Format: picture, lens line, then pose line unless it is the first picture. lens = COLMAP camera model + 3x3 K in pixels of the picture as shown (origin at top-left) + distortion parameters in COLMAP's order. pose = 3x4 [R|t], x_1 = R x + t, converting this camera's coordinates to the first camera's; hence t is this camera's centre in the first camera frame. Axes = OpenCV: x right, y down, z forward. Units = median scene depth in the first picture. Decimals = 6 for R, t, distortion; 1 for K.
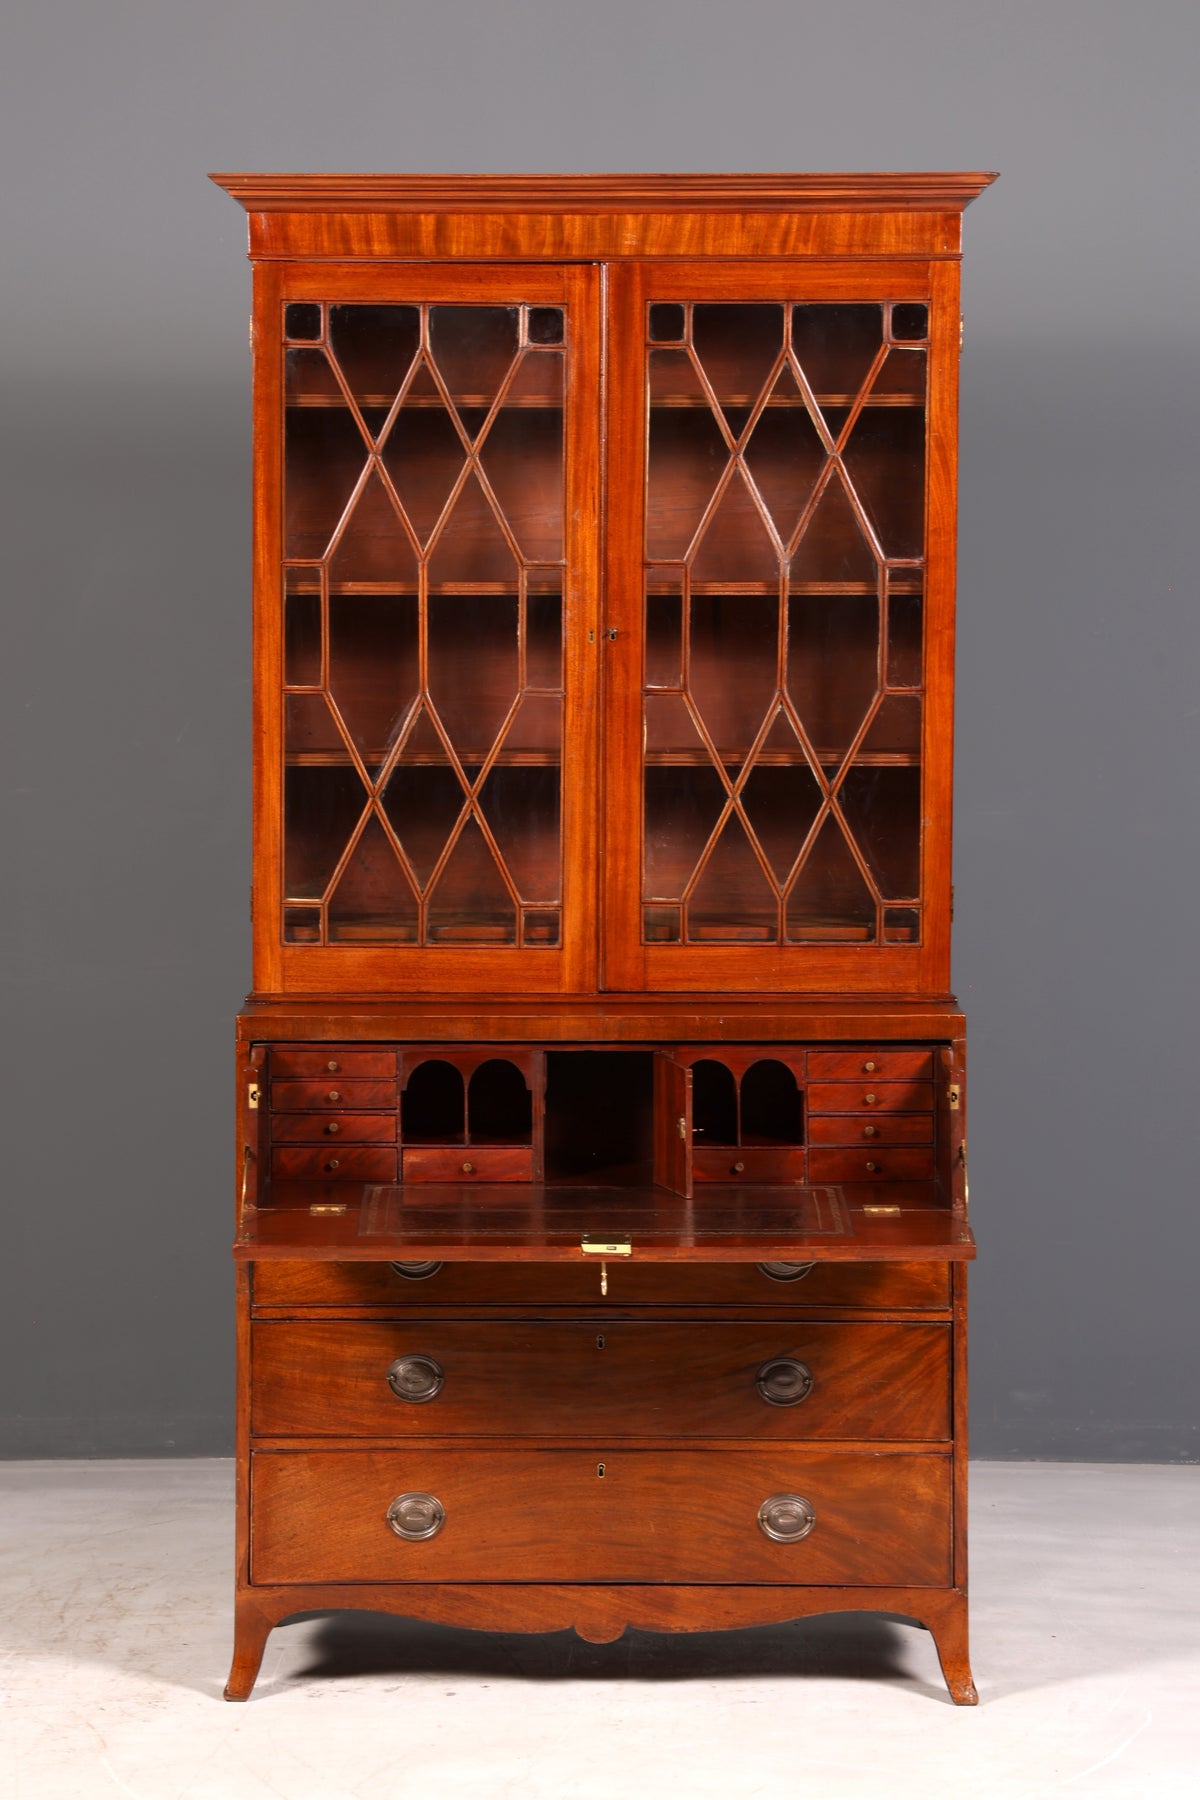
lens RADIAL K [[5128.1, 0, 597.8], [0, 5128.1, 900.2], [0, 0, 1]] dist [0.686822, -0.018281]
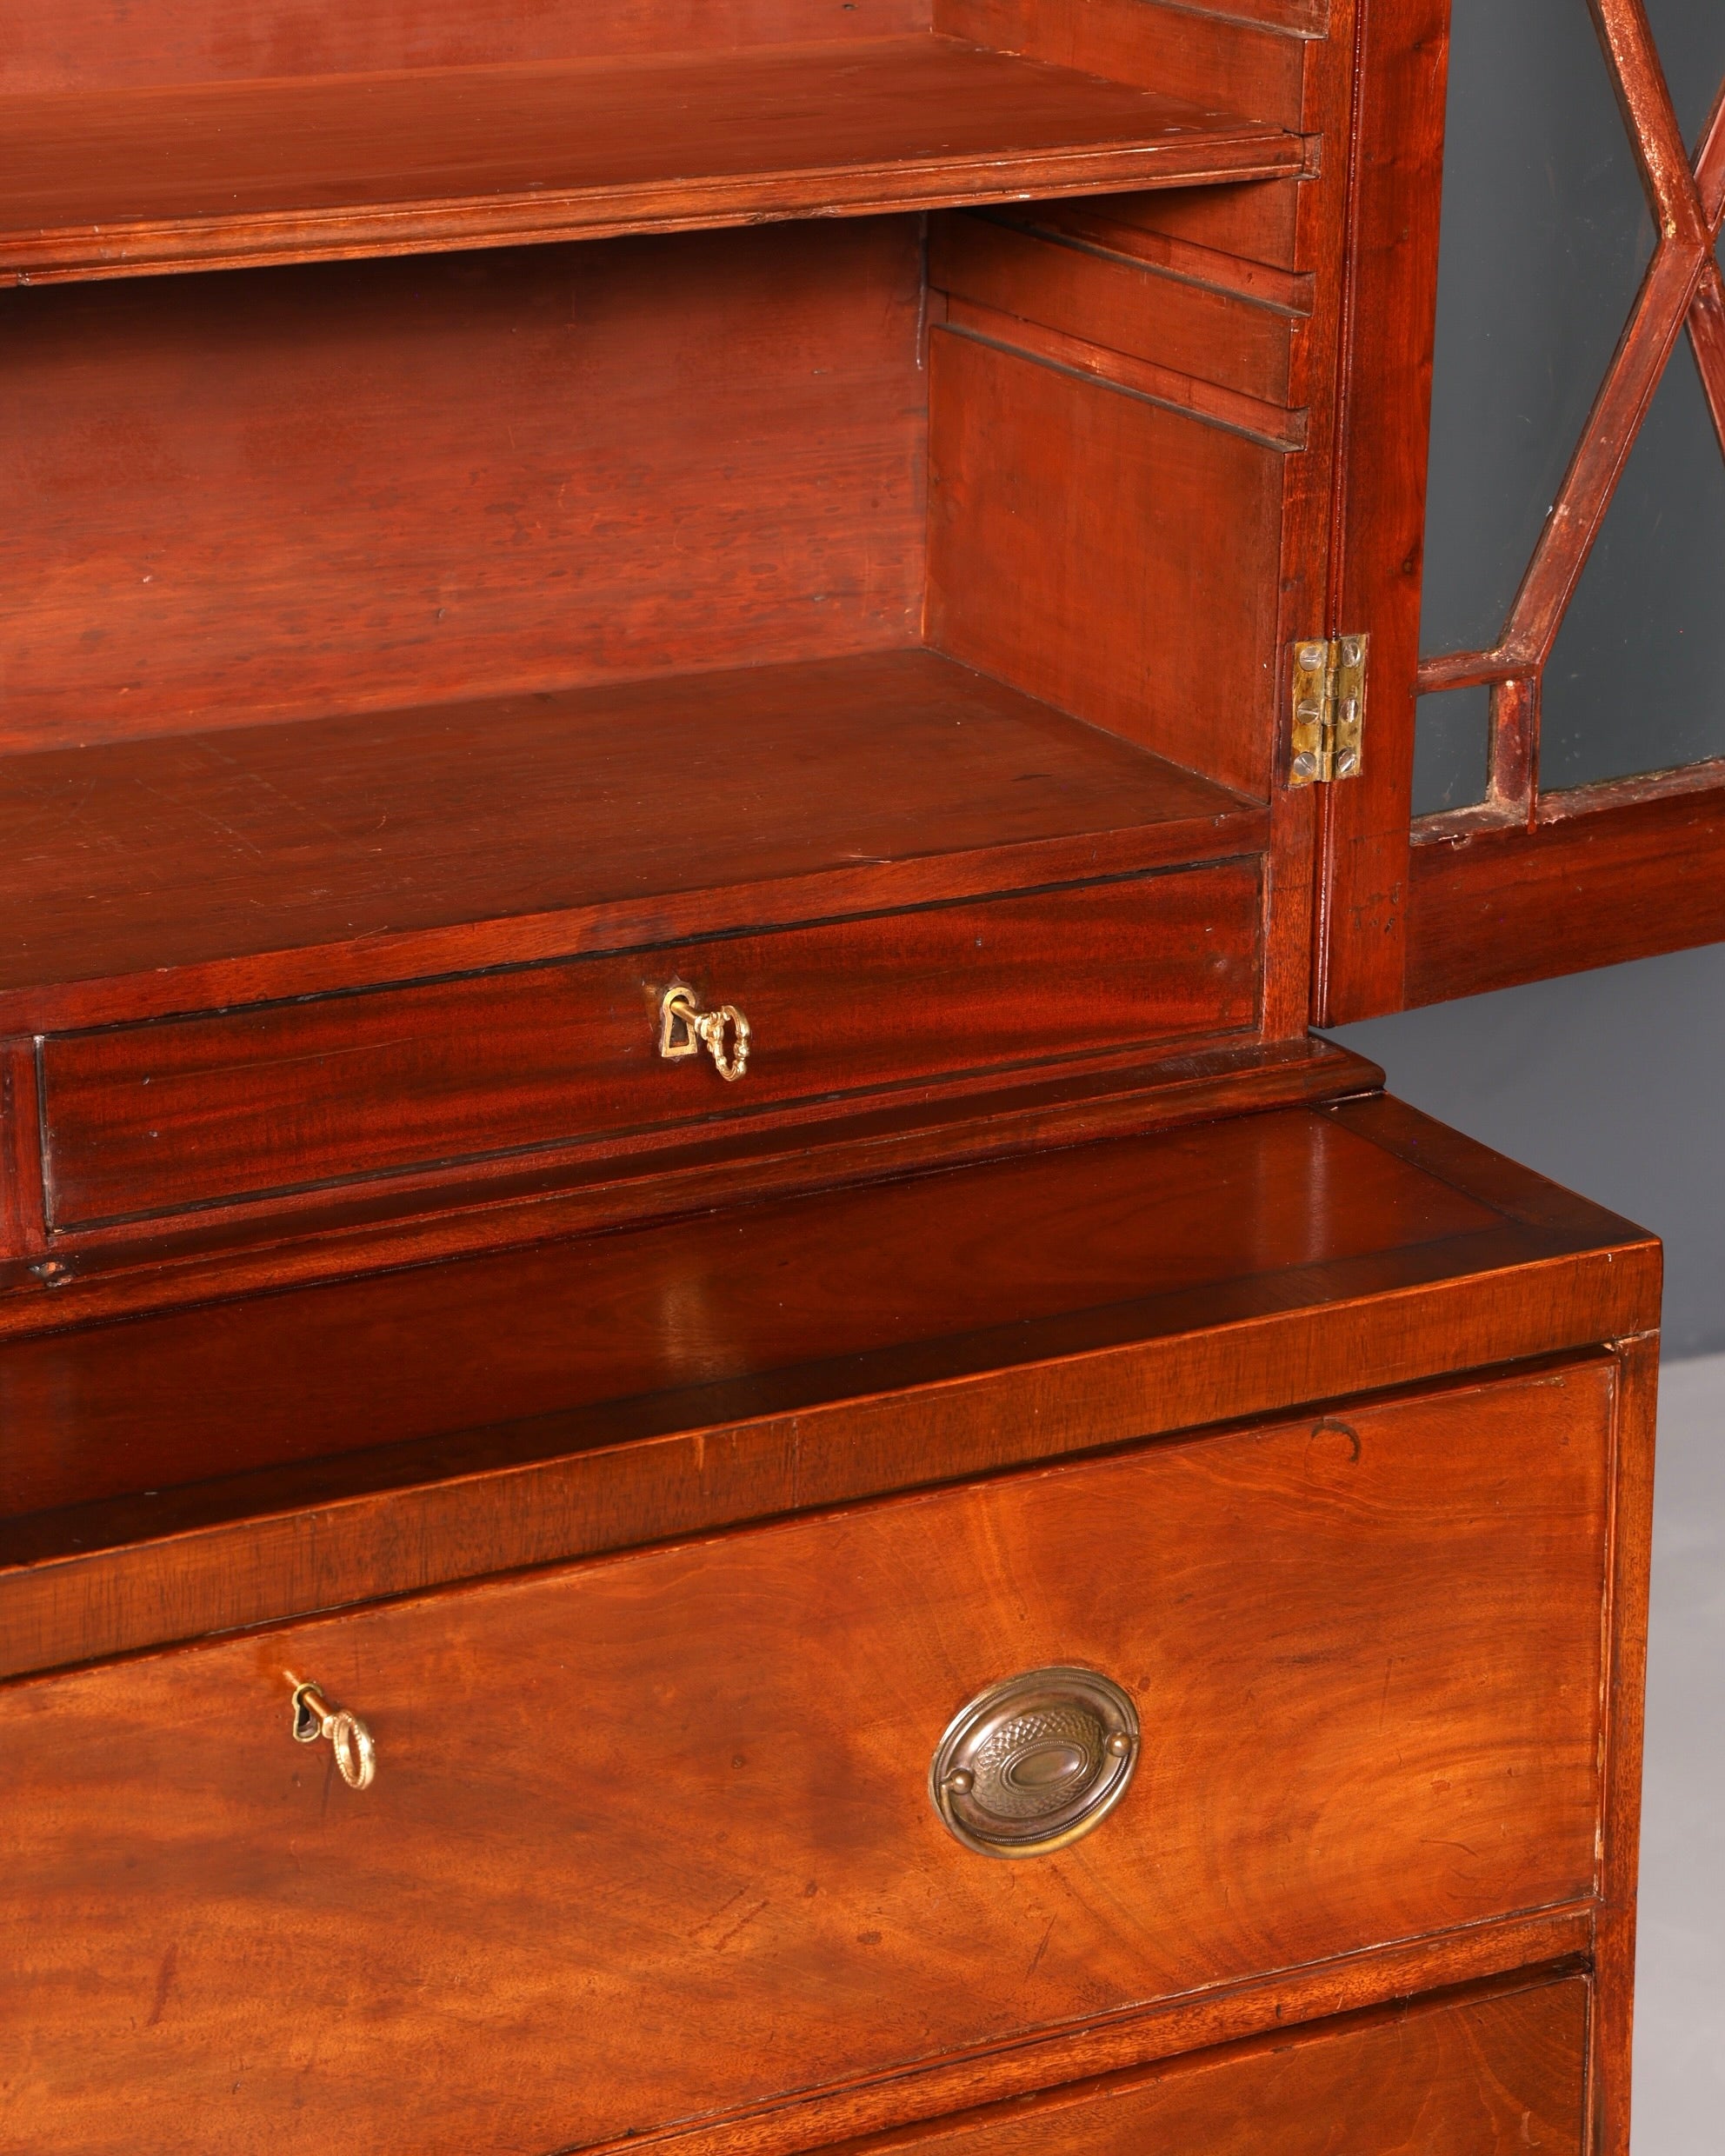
lens RADIAL K [[5451.0, 0, 830.9], [0, 5451.0, 1075.0], [0, 0, 1]] dist [0.317822, -0.031283]
pose [[0.887076, -0.149059, 0.436896, -0.077942], [0.032156, 0.964087, 0.263634, -0.055740], [-0.460503, -0.219815, 0.860011, 0.777571]]
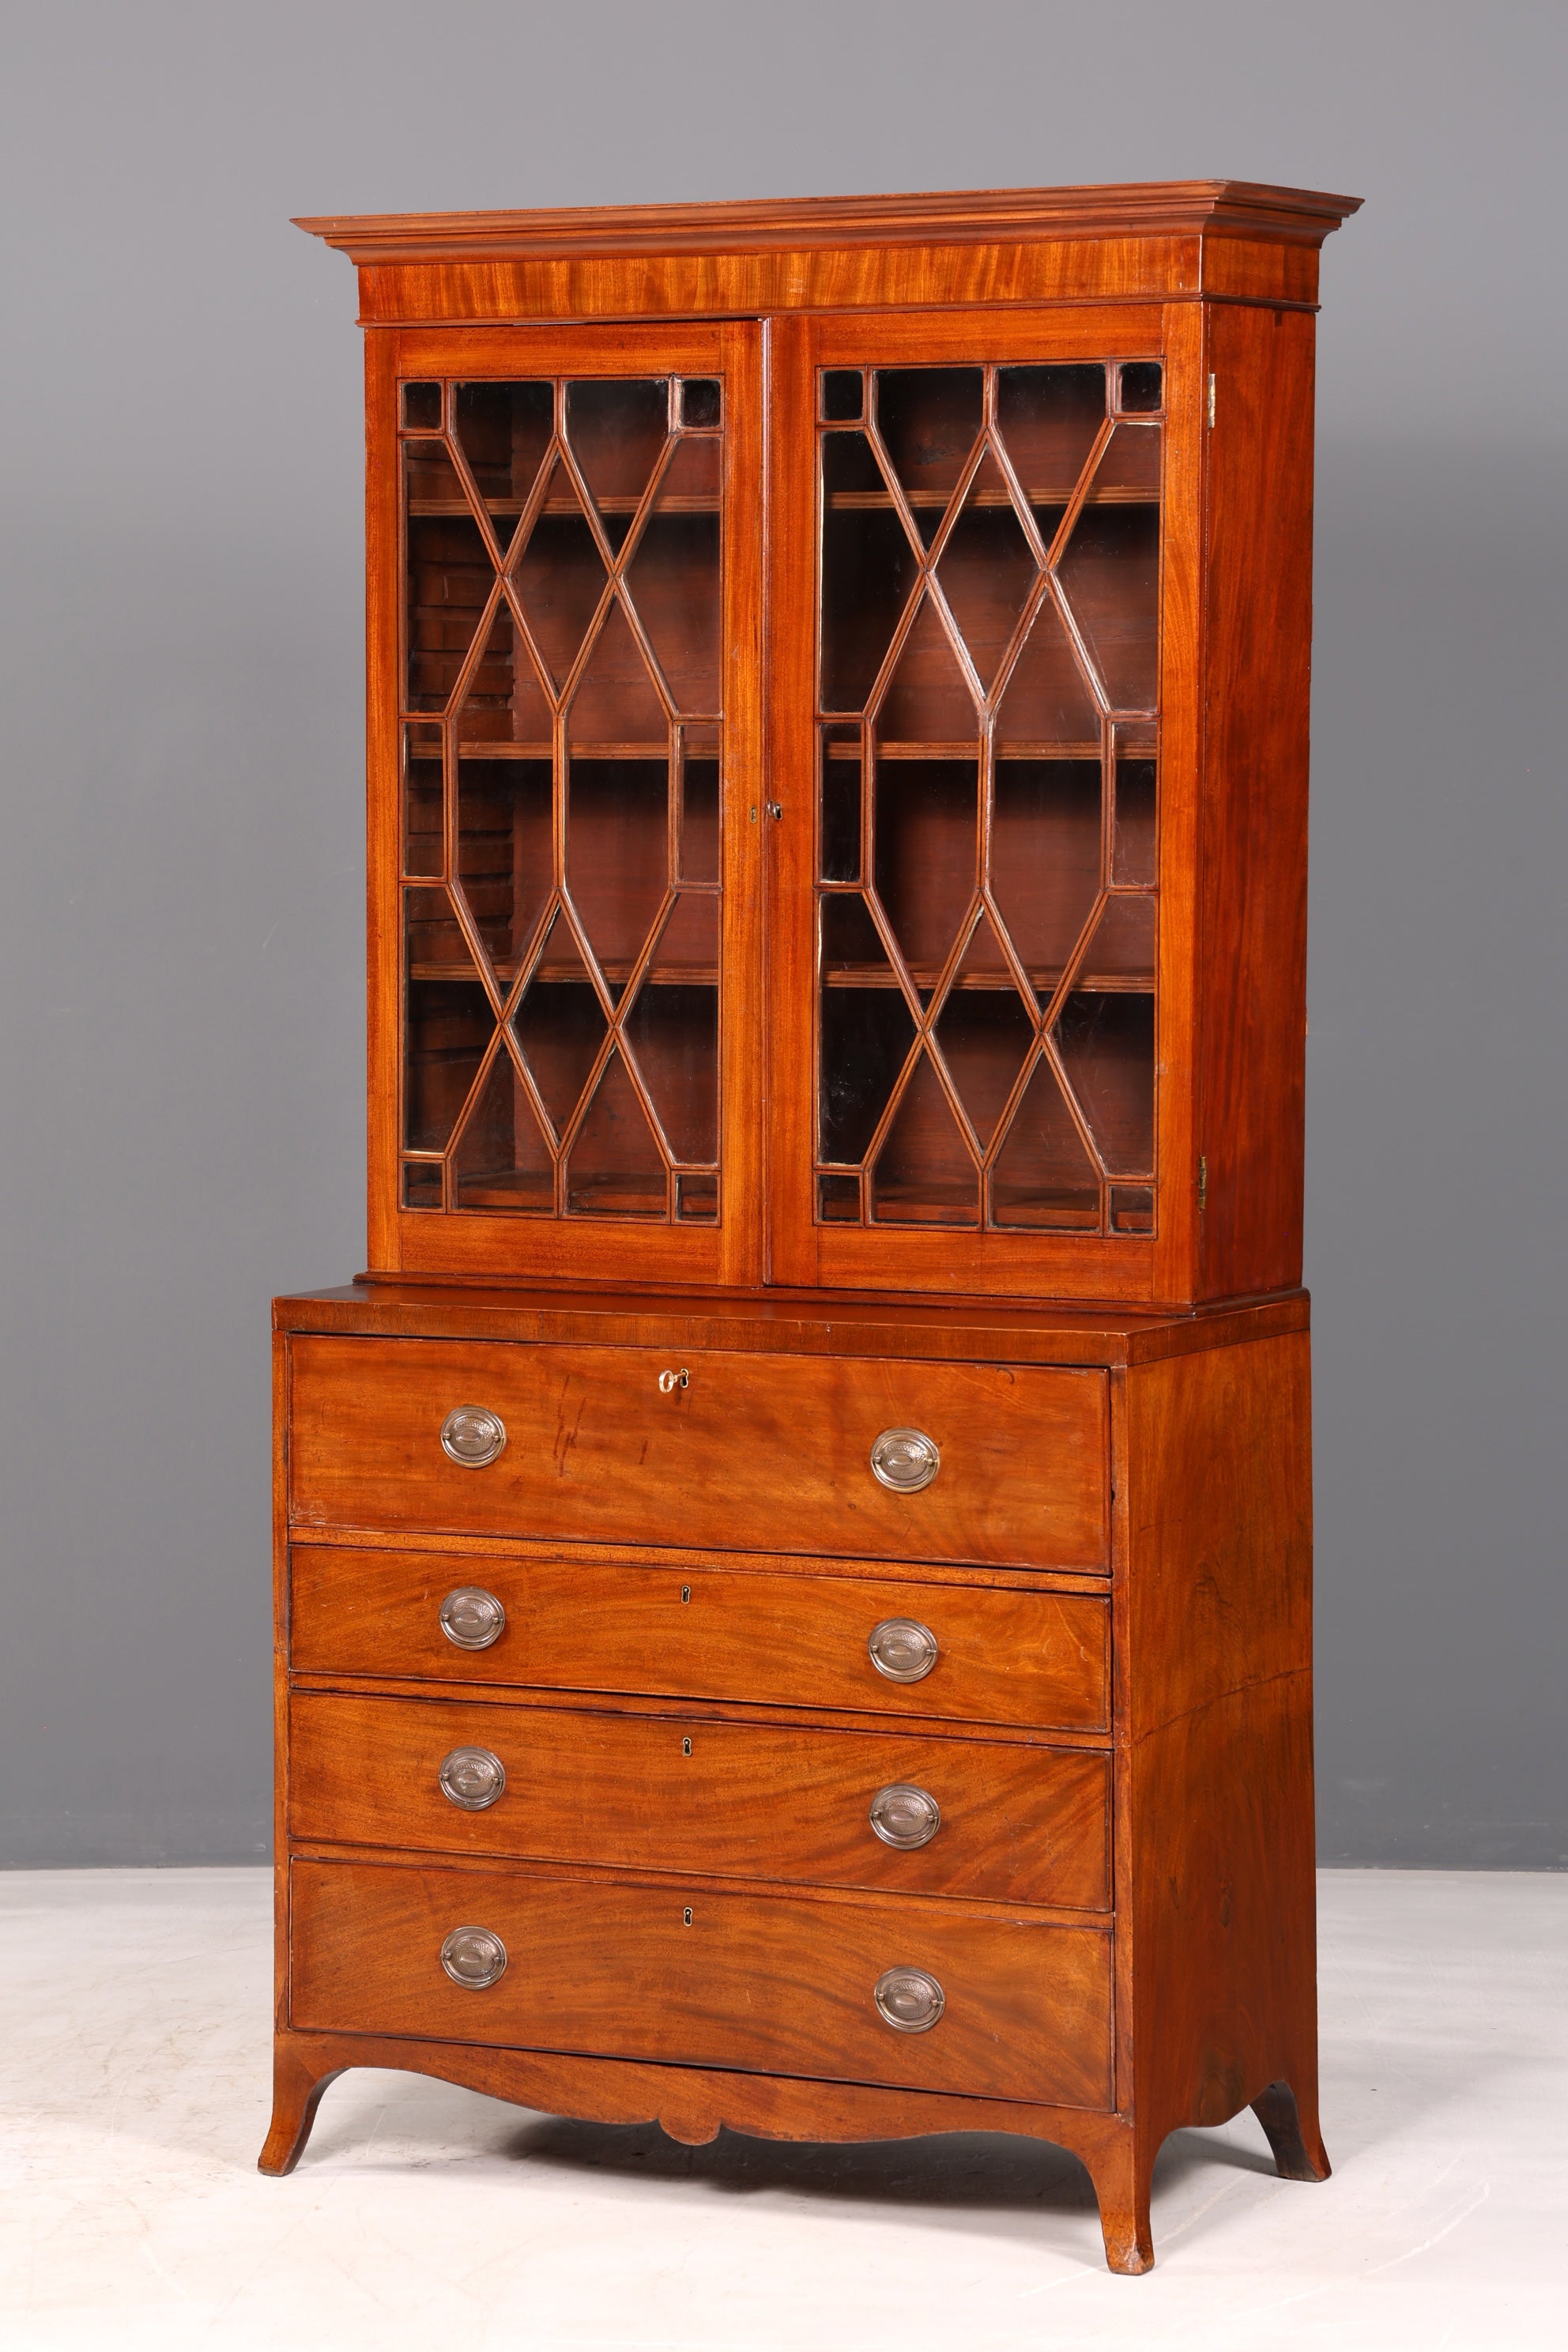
lens RADIAL K [[6700.7, 0, 781.2], [0, 6700.7, 1176.2], [0, 0, 1]] dist [0.686822, -0.018281]
pose [[0.895375, 0.028191, -0.444420, 0.443893], [-0.027156, 0.999593, 0.008695, -0.006869], [0.444485, 0.004284, 0.895776, 0.118719]]
